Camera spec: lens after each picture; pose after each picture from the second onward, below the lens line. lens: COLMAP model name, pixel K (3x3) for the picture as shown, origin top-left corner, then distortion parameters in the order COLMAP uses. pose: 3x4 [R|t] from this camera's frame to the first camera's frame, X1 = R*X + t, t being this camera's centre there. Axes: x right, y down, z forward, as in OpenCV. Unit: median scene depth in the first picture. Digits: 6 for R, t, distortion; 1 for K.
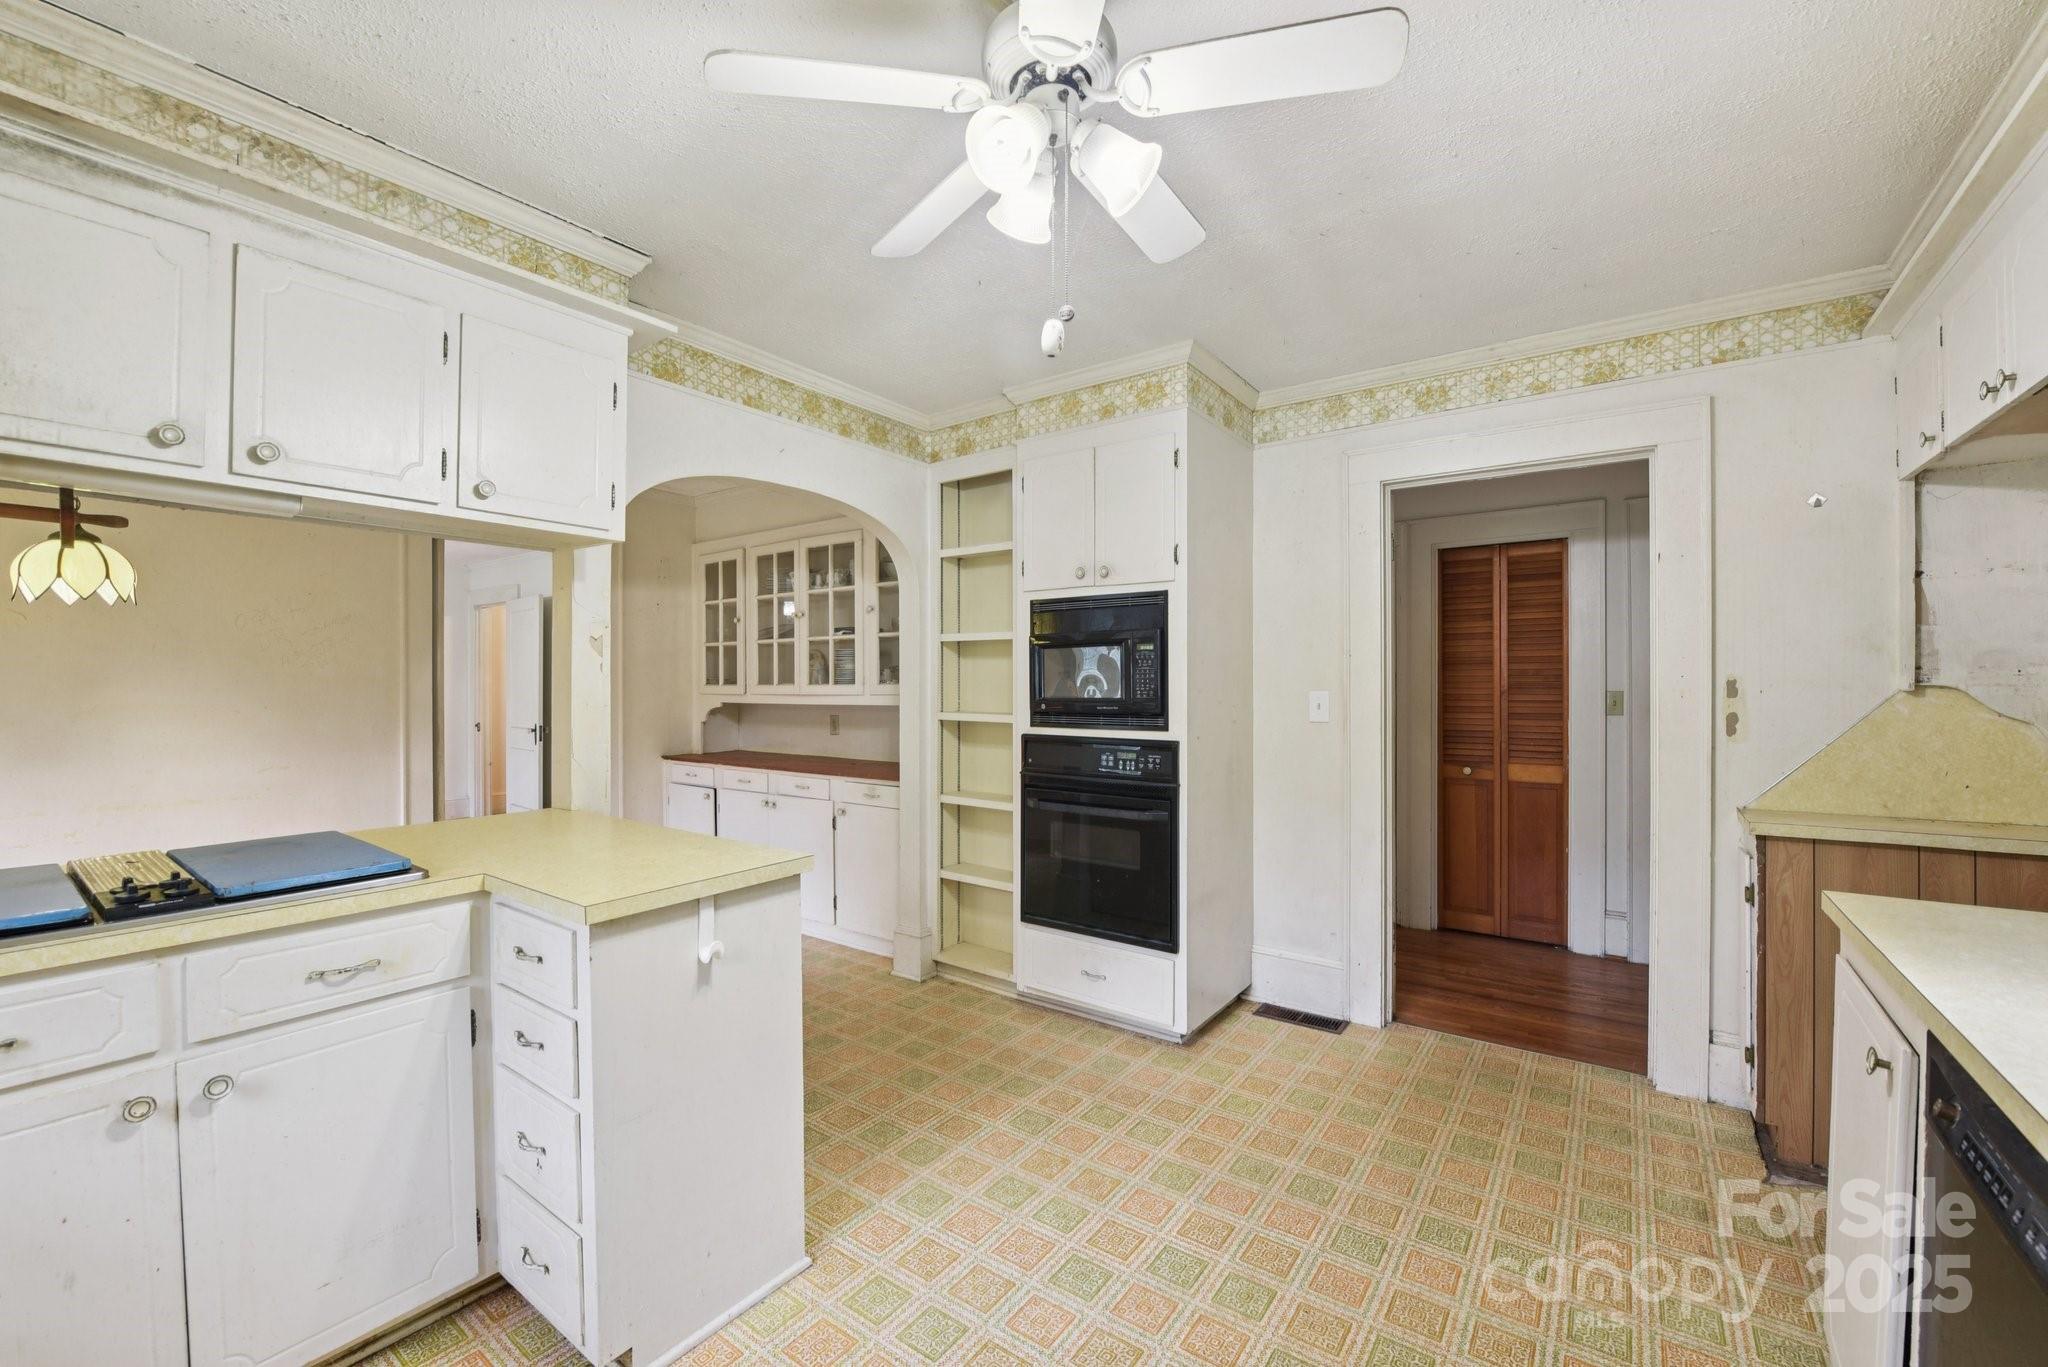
lens RADIAL K [[835.6, 0, 1028.5], [0, 835.6, 678.8], [0, 0, 1]] dist [-0.018955, -0.000455]
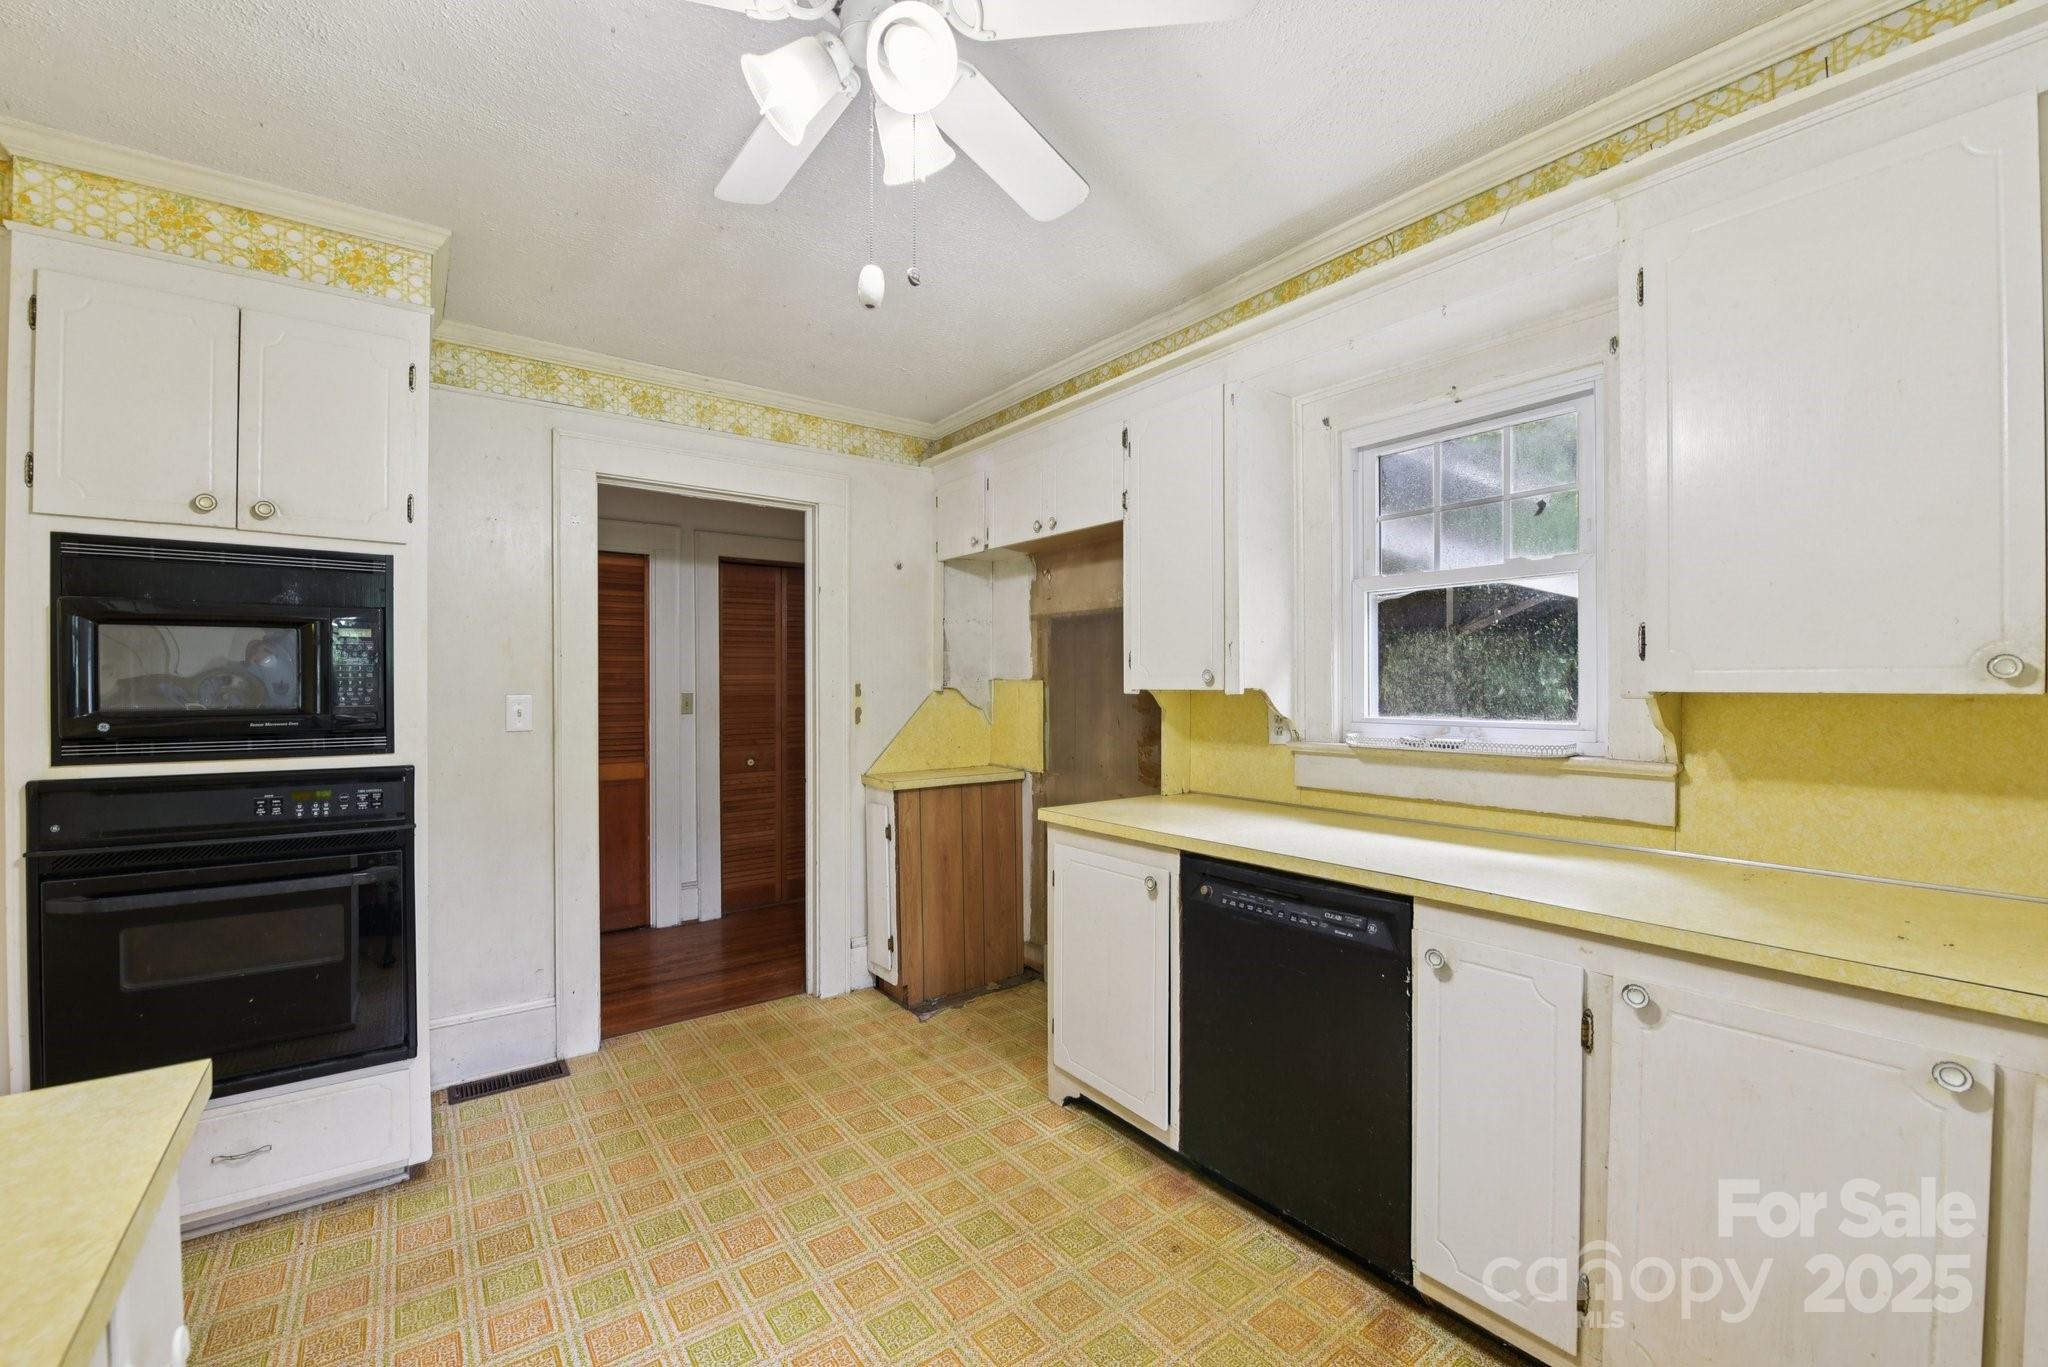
lens RADIAL K [[825.1, 0, 1026.9], [0, 825.1, 680.9], [0, 0, 1]] dist [-0.022714, -0.000327]
pose [[0.284705, 0.007263, 0.958588, -0.347196], [-0.004915, 0.999969, -0.006116, 0.002876], [-0.958603, -0.002970, 0.284732, 0.281400]]
